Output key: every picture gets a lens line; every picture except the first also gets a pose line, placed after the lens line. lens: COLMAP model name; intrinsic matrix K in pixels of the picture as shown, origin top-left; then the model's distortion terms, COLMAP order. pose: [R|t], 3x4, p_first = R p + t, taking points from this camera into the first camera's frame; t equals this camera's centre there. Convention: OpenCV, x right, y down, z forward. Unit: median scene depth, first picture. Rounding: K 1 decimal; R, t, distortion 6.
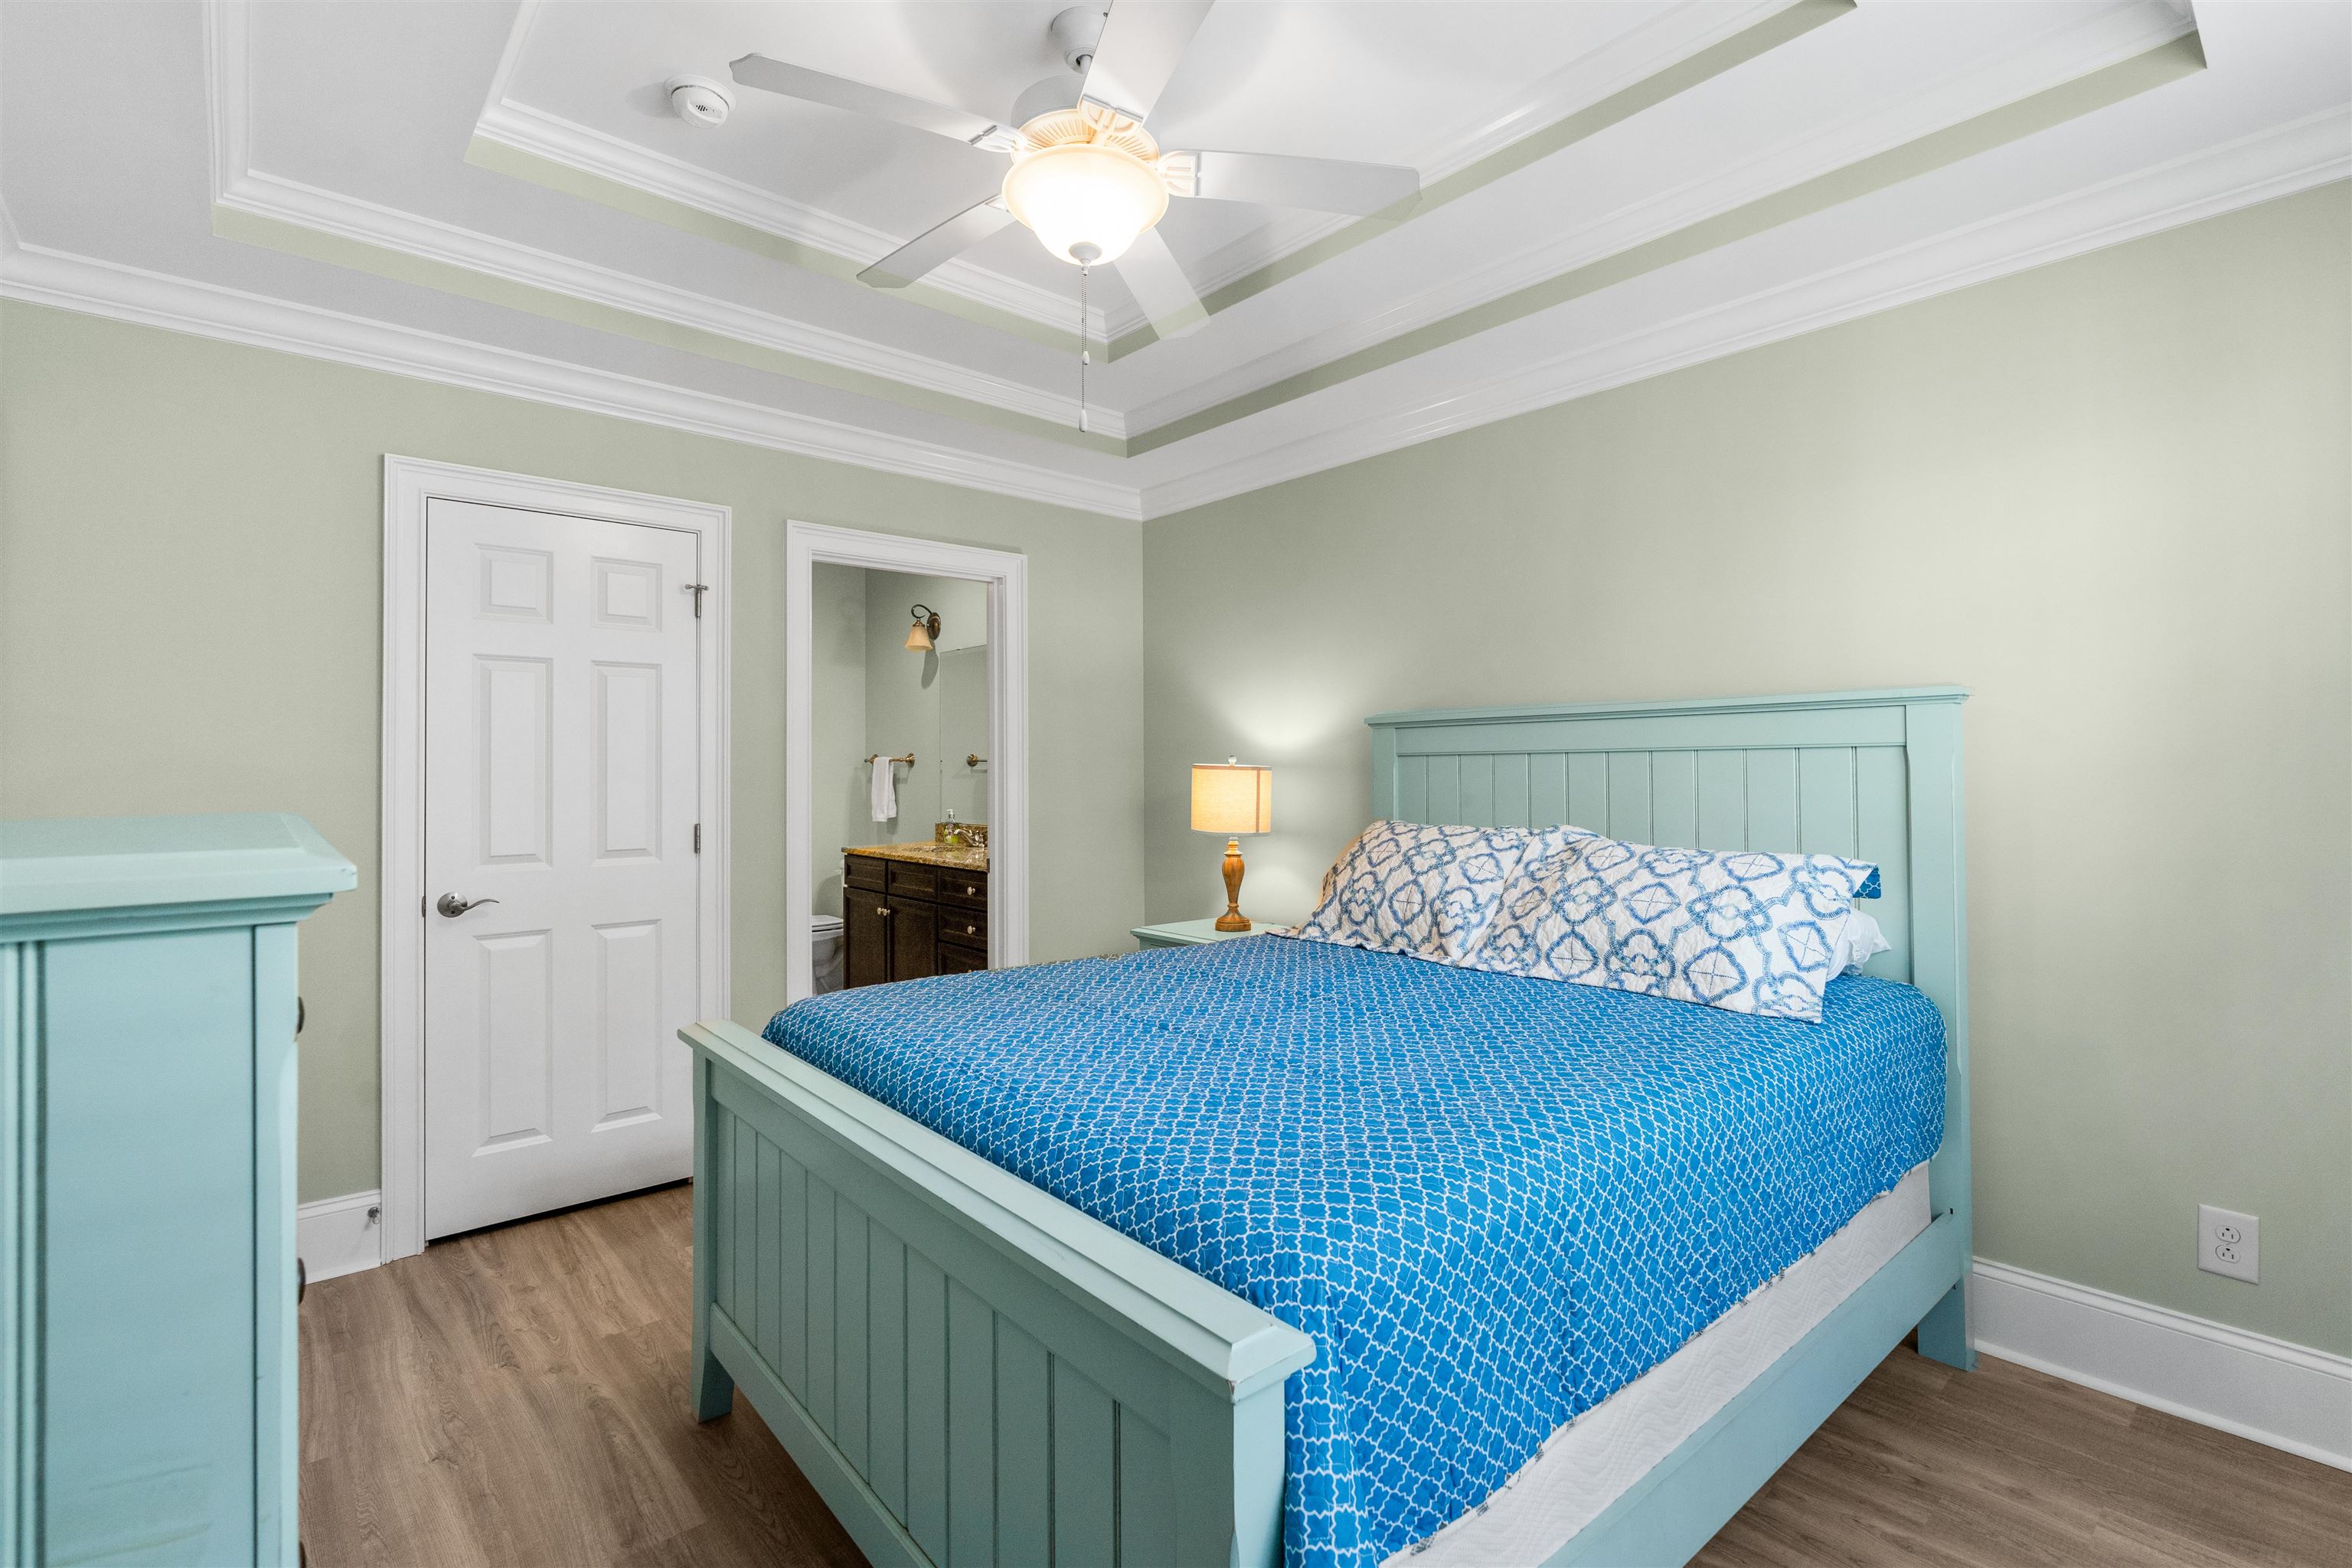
lens RADIAL K [[1083.1, 0, 1172.7], [0, 1083.1, 765.9], [0, 0, 1]] dist [-0.002319, -0.000087]
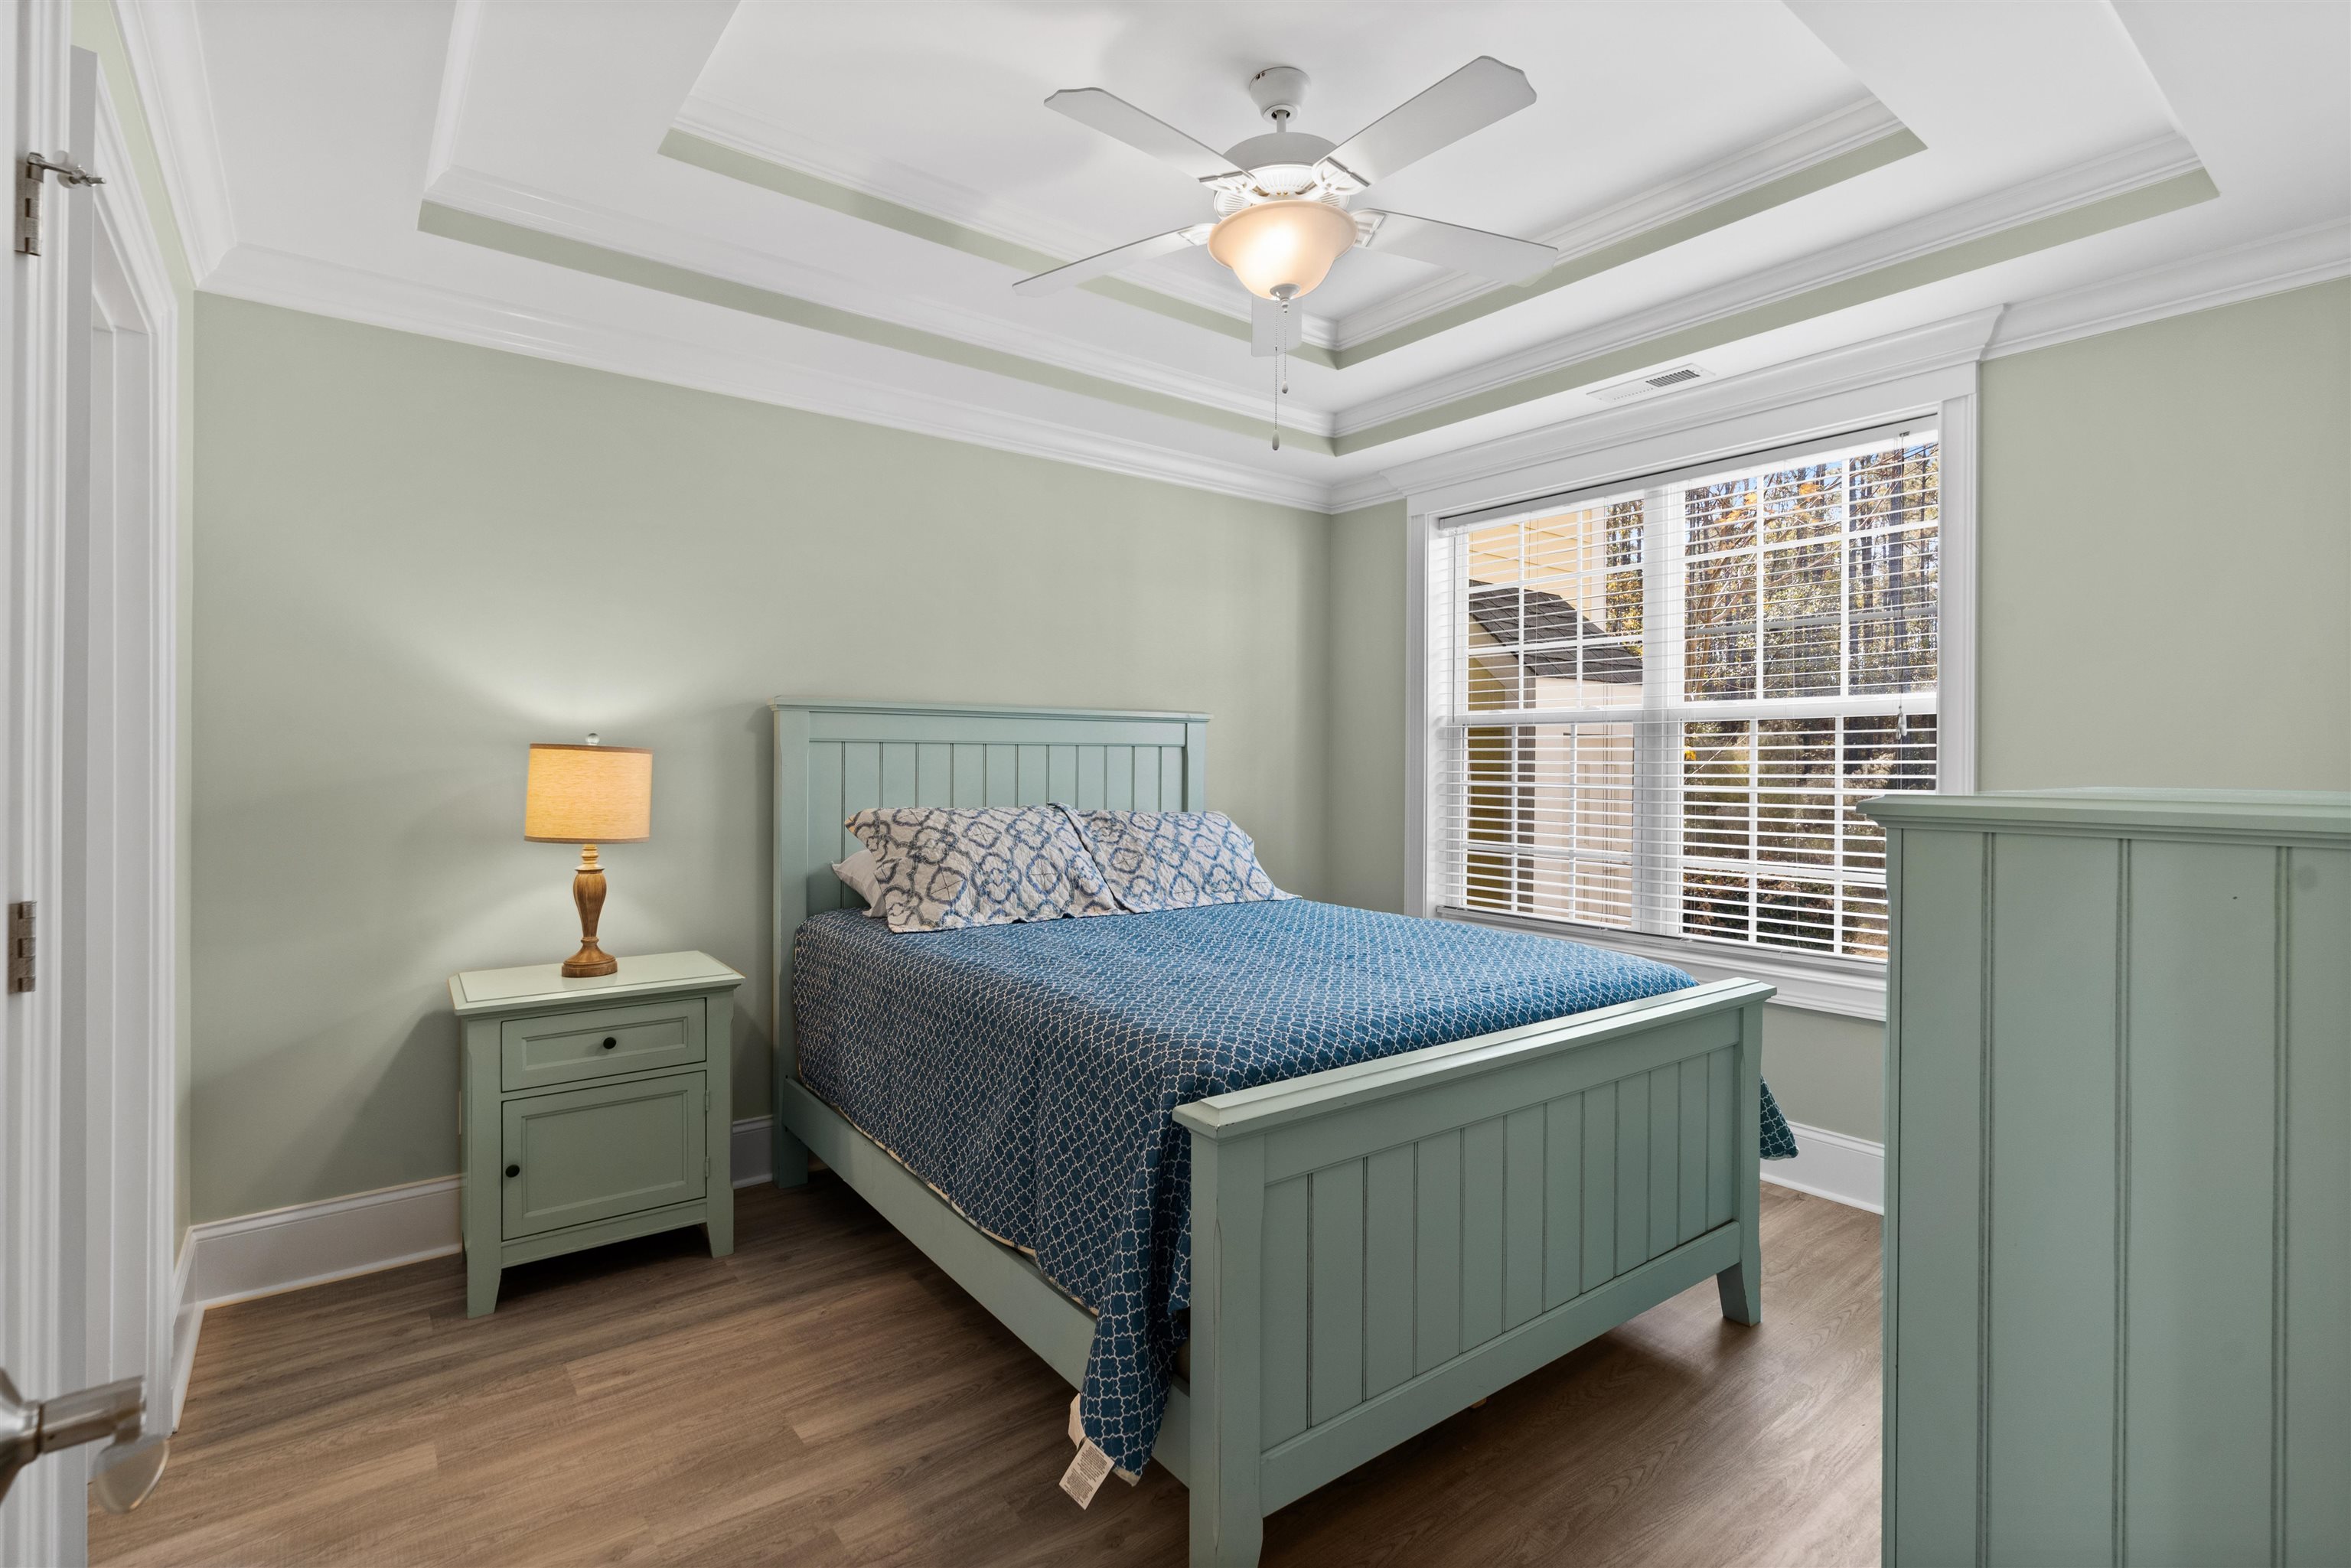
lens RADIAL K [[1082.6, 0, 1172.2], [0, 1082.6, 765.9], [0, 0, 1]] dist [-0.002319, -0.000087]
pose [[0.062947, 0.003794, 0.998010, -0.882082], [-0.010036, 0.999945, -0.003169, 0.015189], [-0.997966, -0.009816, 0.062982, 0.782046]]
